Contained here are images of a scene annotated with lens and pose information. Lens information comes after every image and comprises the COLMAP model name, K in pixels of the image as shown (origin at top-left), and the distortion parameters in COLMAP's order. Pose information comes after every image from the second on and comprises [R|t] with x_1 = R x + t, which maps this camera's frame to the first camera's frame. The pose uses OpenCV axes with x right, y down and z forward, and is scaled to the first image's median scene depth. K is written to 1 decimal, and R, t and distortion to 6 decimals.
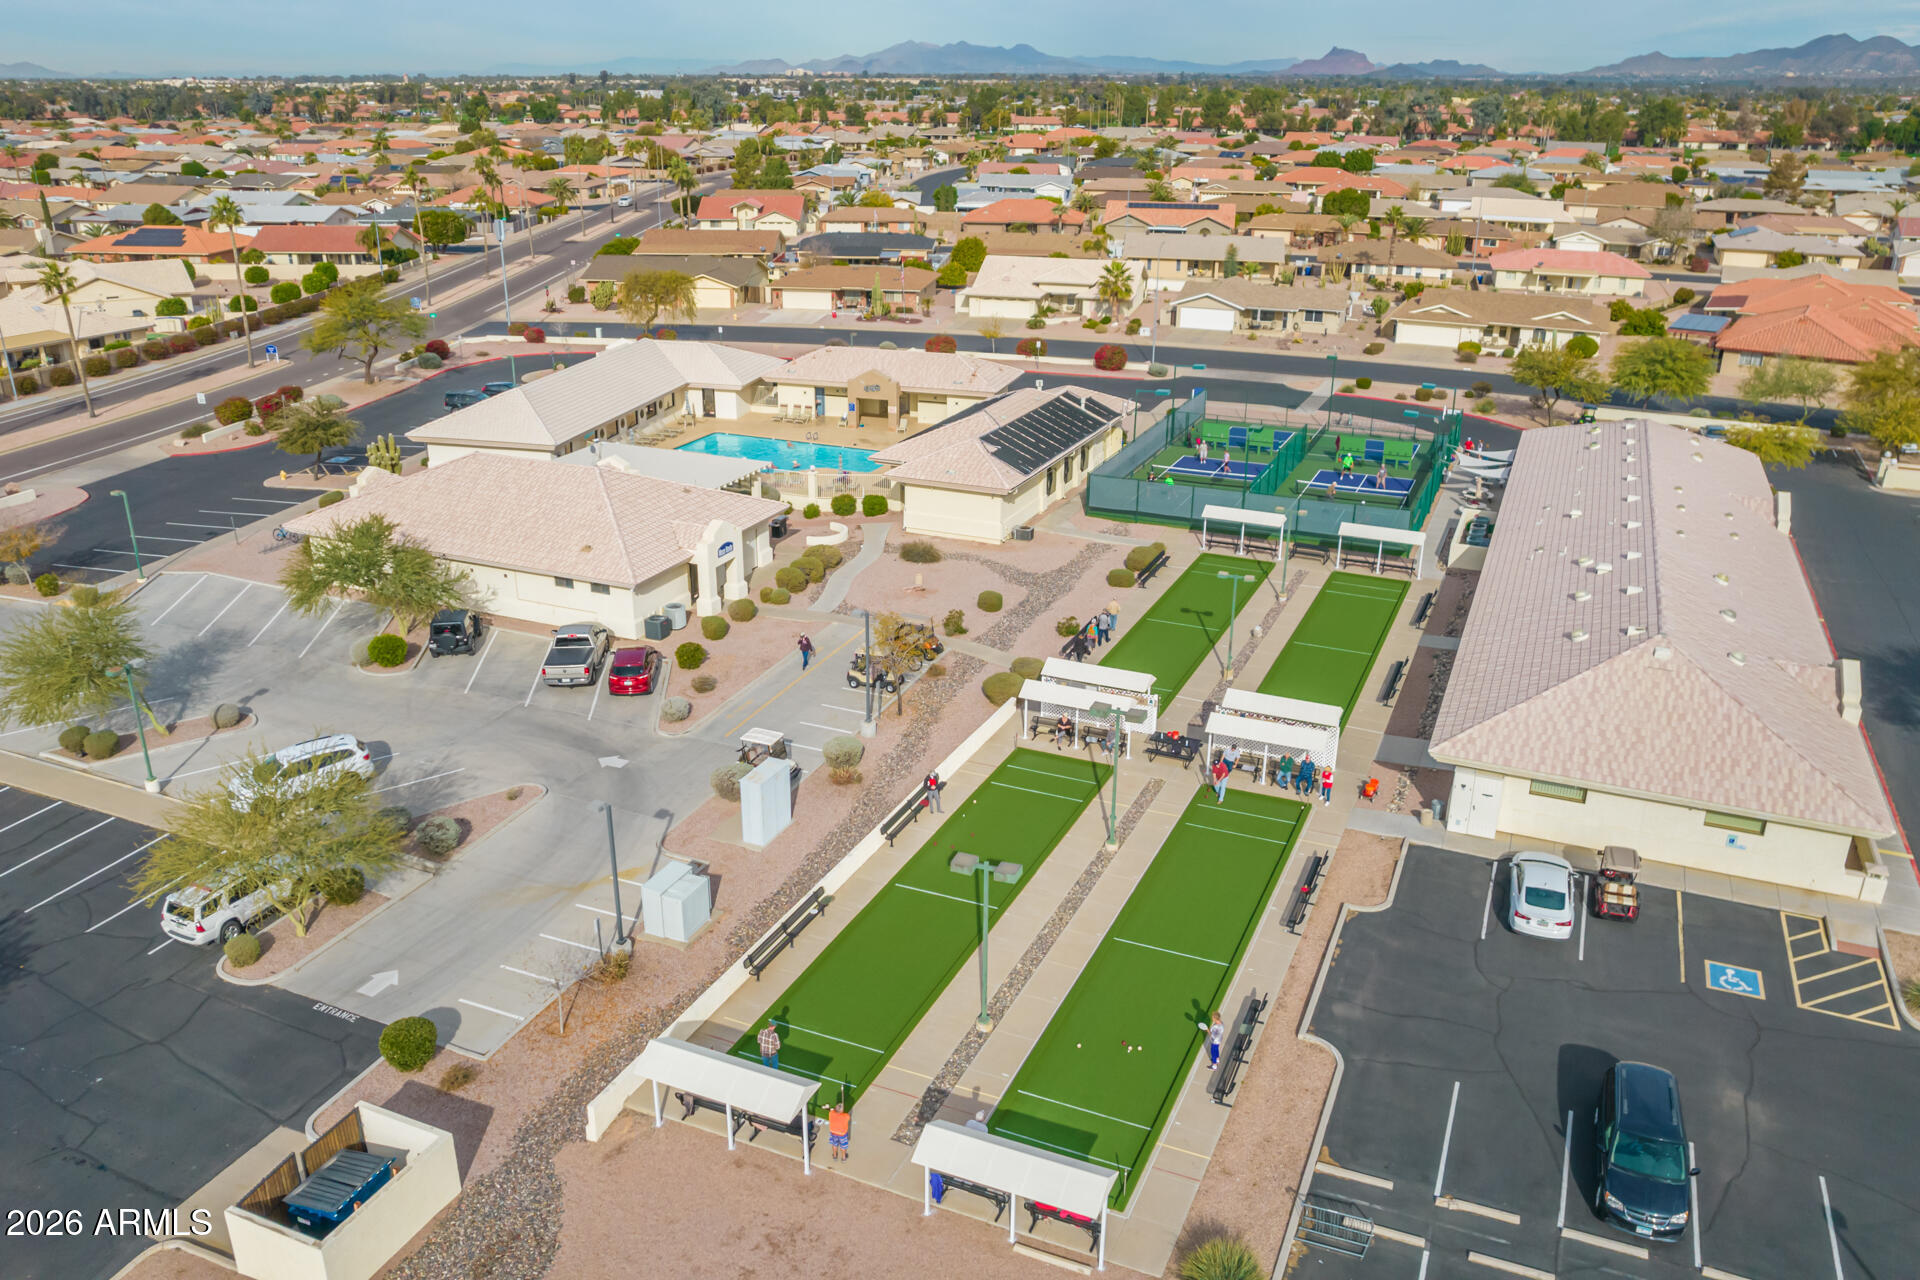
lens RADIAL K [[1461.2, 0, 965.2], [0, 1461.2, 632.4], [0, 0, 1]] dist [-0.084456, 0.075178]
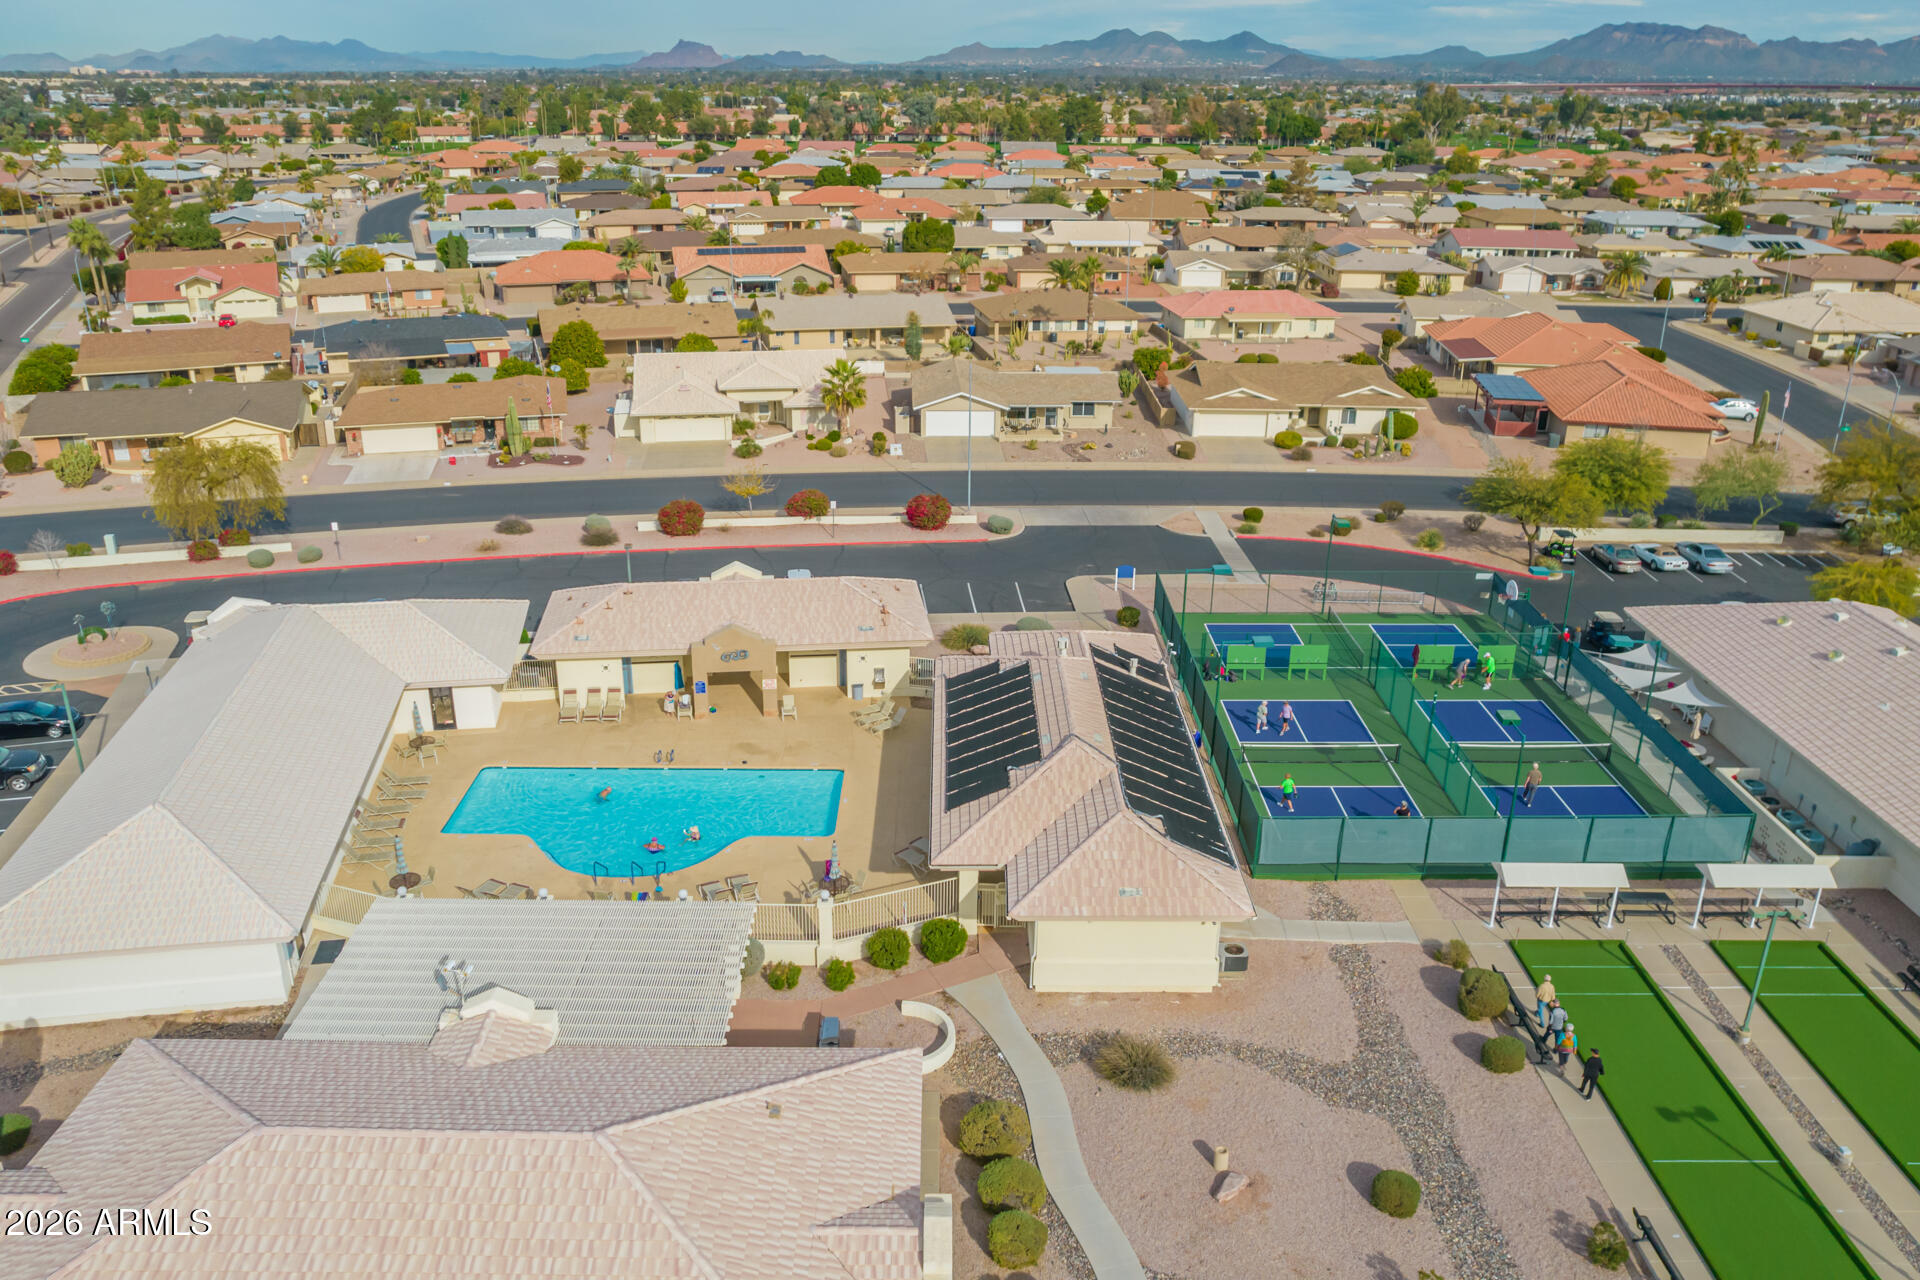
lens RADIAL K [[1461.2, 0, 962.9], [0, 1461.2, 647.5], [0, 0, 1]] dist [-0.084456, 0.075178]
pose [[0.915934, -0.145745, 0.373930, -0.136030], [0.140703, 0.989206, 0.040910, -0.120277], [-0.375857, 0.015143, 0.926554, 0.253745]]
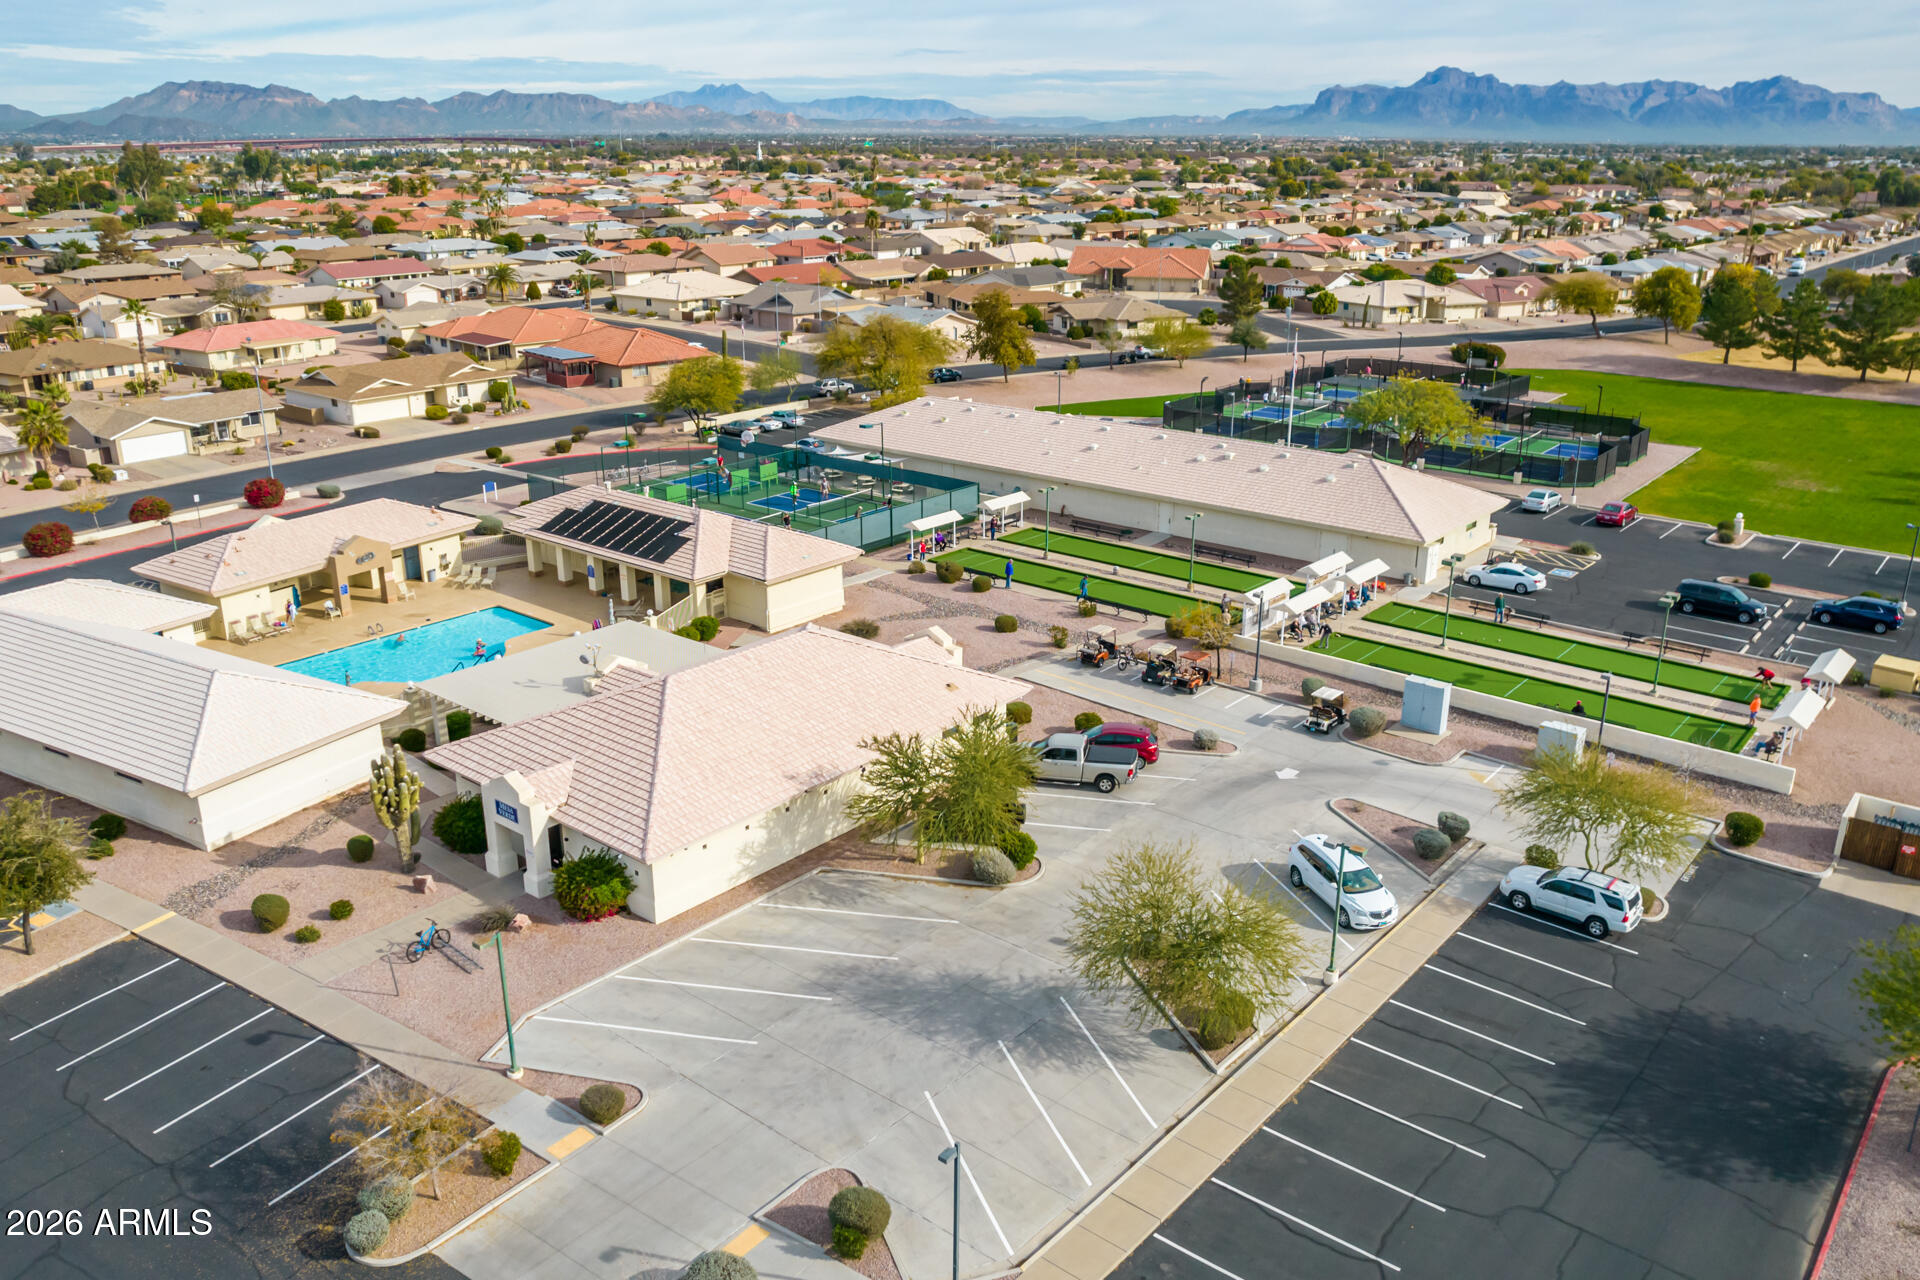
lens RADIAL K [[1461.2, 0, 968.8], [0, 1461.2, 645.7], [0, 0, 1]] dist [-0.084456, 0.075178]
pose [[0.281362, -0.322398, 0.903822, -0.464419], [0.345643, 0.912700, 0.217966, -0.119828], [-0.895191, 0.251073, 0.368234, 0.276112]]
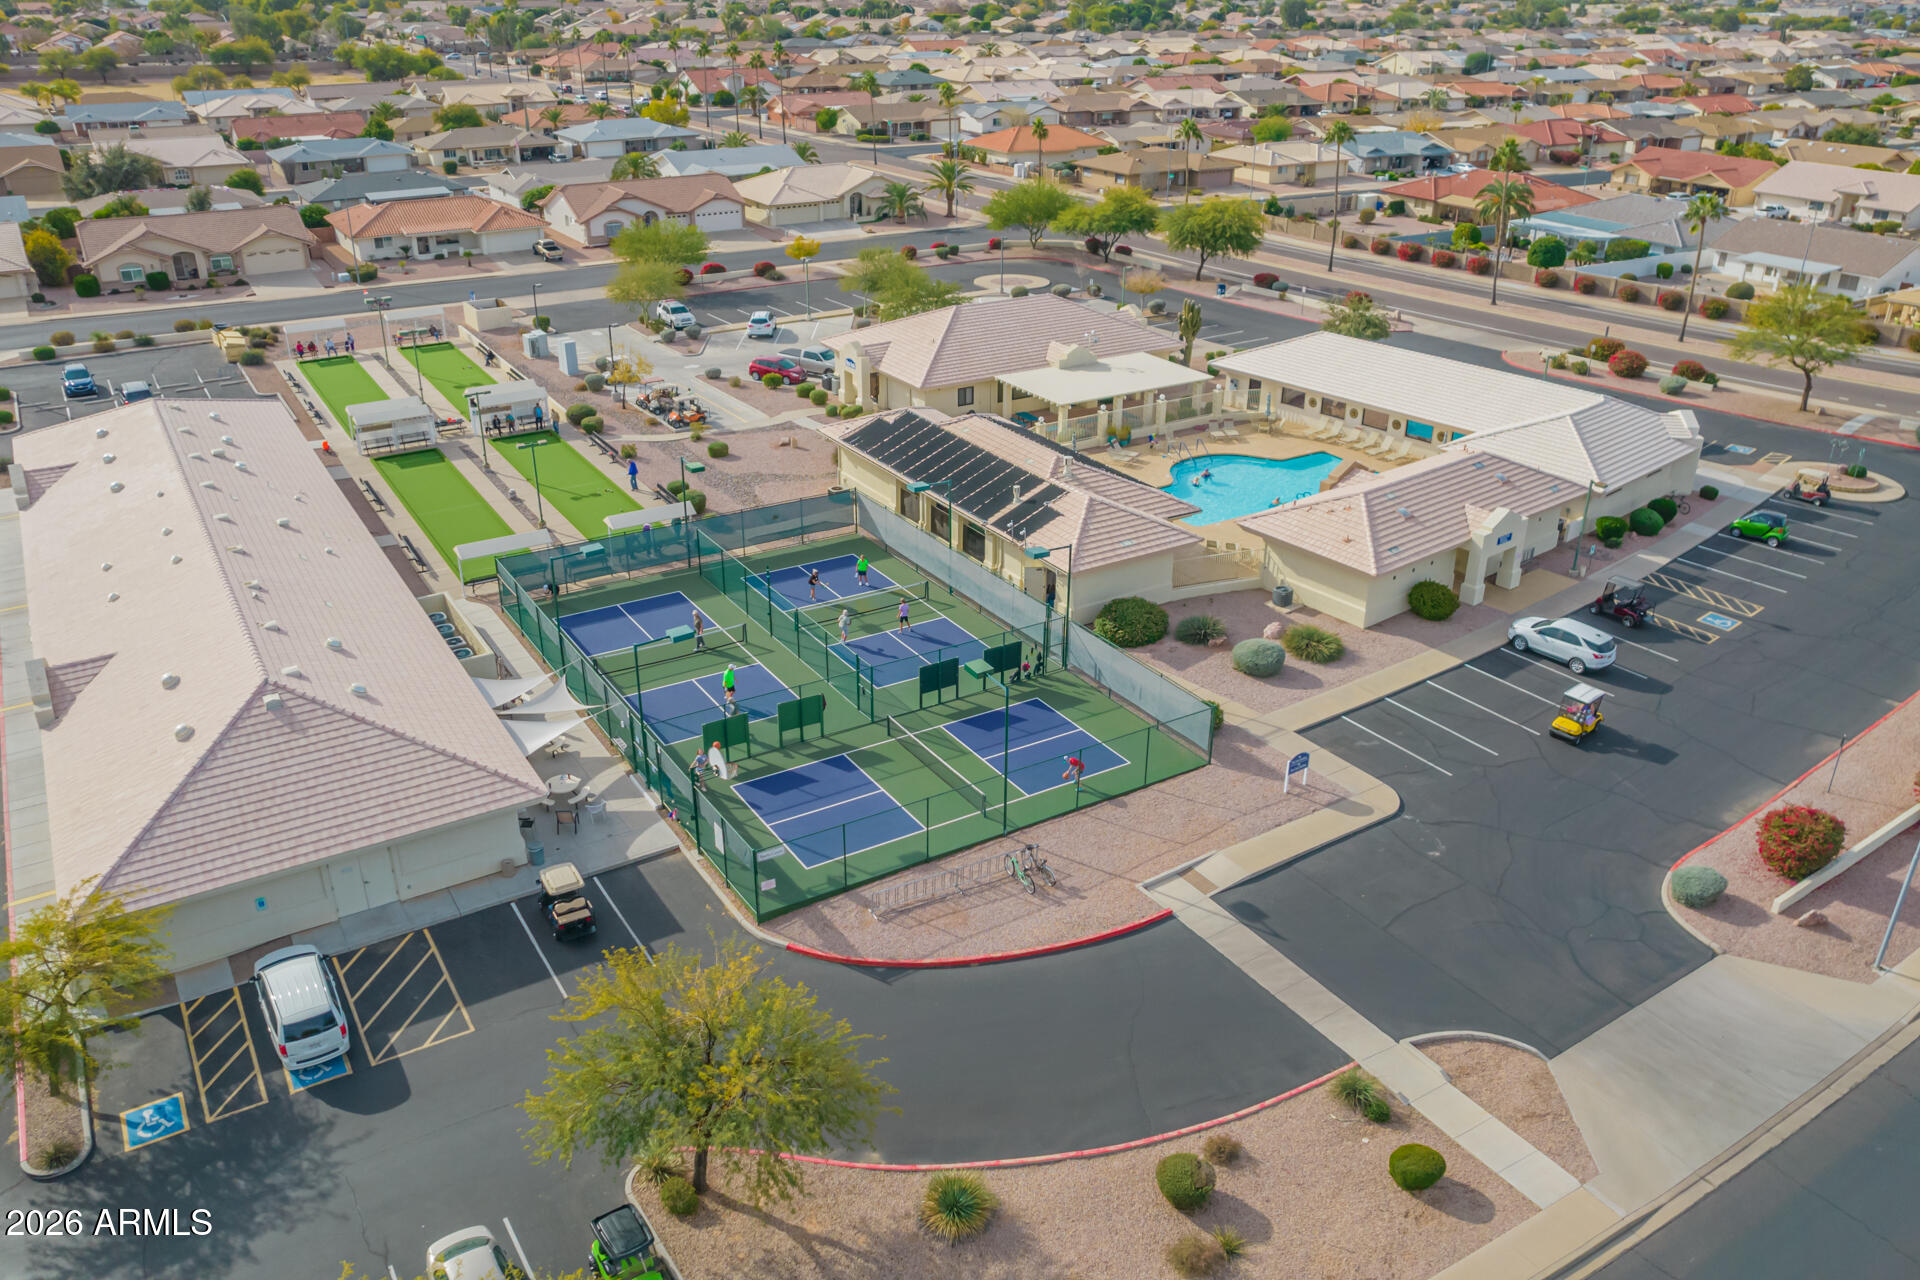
lens RADIAL K [[1461.2, 0, 963.6], [0, 1461.2, 643.6], [0, 0, 1]] dist [-0.084456, 0.075178]
pose [[-0.570072, 0.345073, -0.745616, 0.394947], [-0.305708, 0.753269, 0.582348, -0.306957], [0.762601, 0.559921, -0.323926, 0.745512]]
